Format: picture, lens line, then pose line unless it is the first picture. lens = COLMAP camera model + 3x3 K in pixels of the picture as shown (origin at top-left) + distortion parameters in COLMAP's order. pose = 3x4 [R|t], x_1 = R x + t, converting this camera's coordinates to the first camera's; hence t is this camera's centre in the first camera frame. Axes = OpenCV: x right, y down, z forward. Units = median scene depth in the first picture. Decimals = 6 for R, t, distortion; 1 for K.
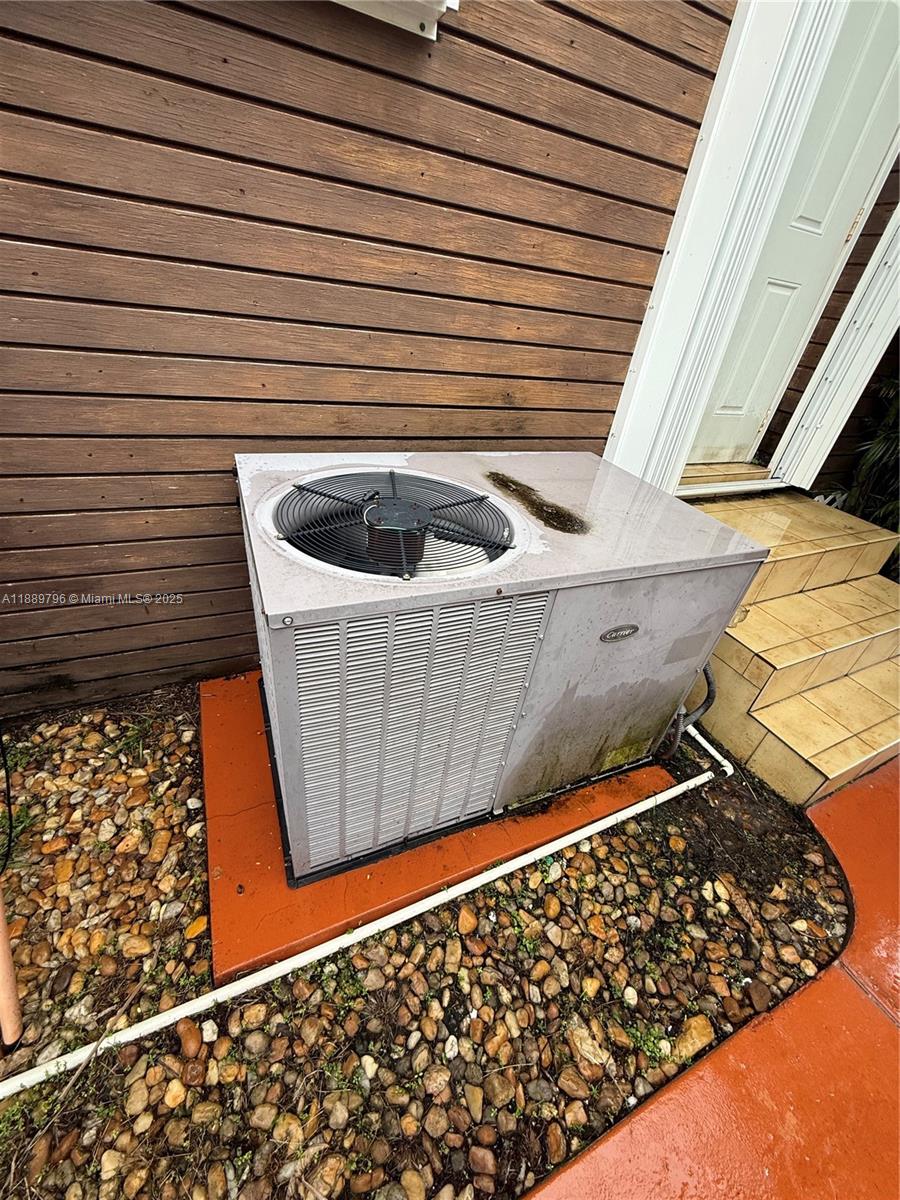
lens RADIAL K [[483.2, 0, 454.8], [0, 483.2, 599.6], [0, 0, 1]] dist [0.001539, -0.000050]
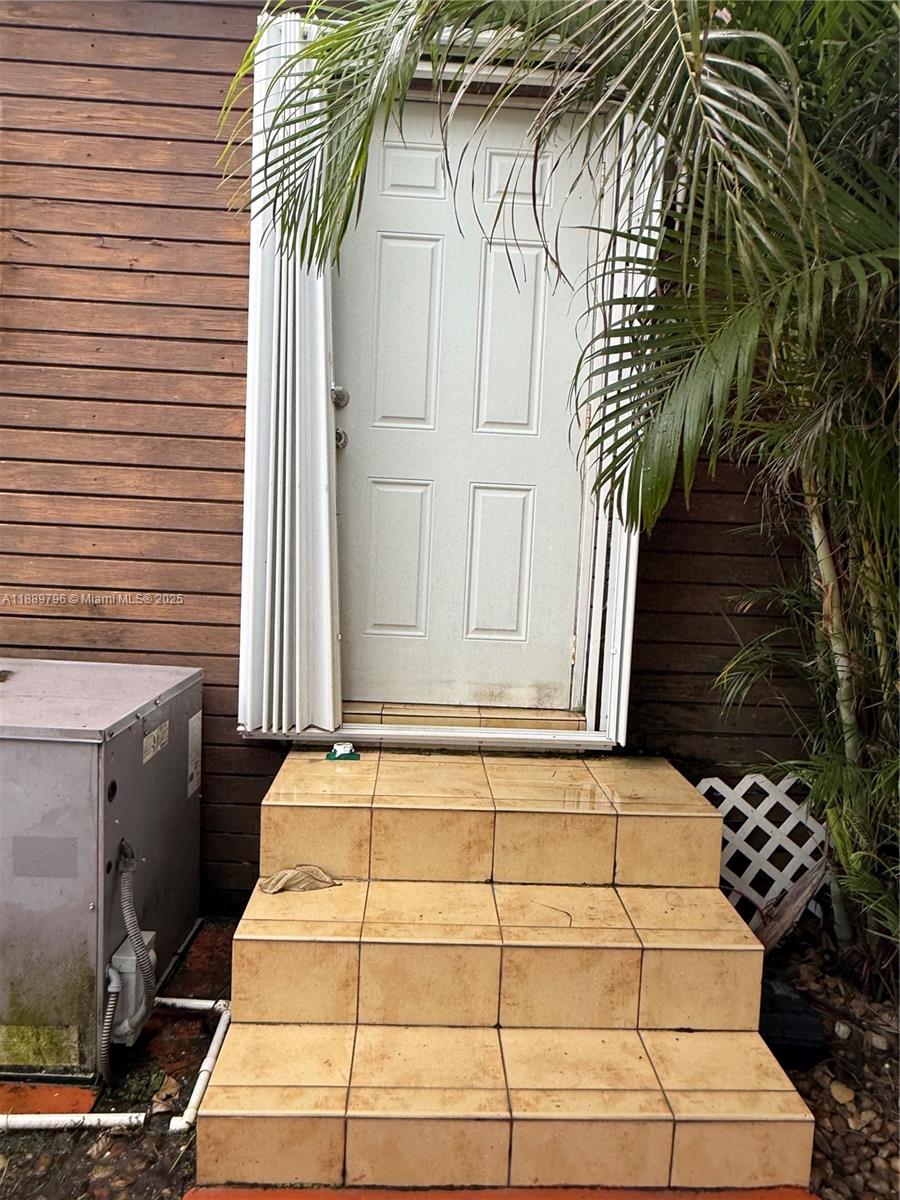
lens RADIAL K [[833.1, 0, 447.3], [0, 833.1, 598.0], [0, 0, 1]] dist [-0.000597, 0.004084]
pose [[0.916169, -0.043048, -0.398473, 1.467943], [-0.162662, 0.868715, -0.467842, 0.233044], [0.366299, 0.493438, 0.788888, -0.061430]]
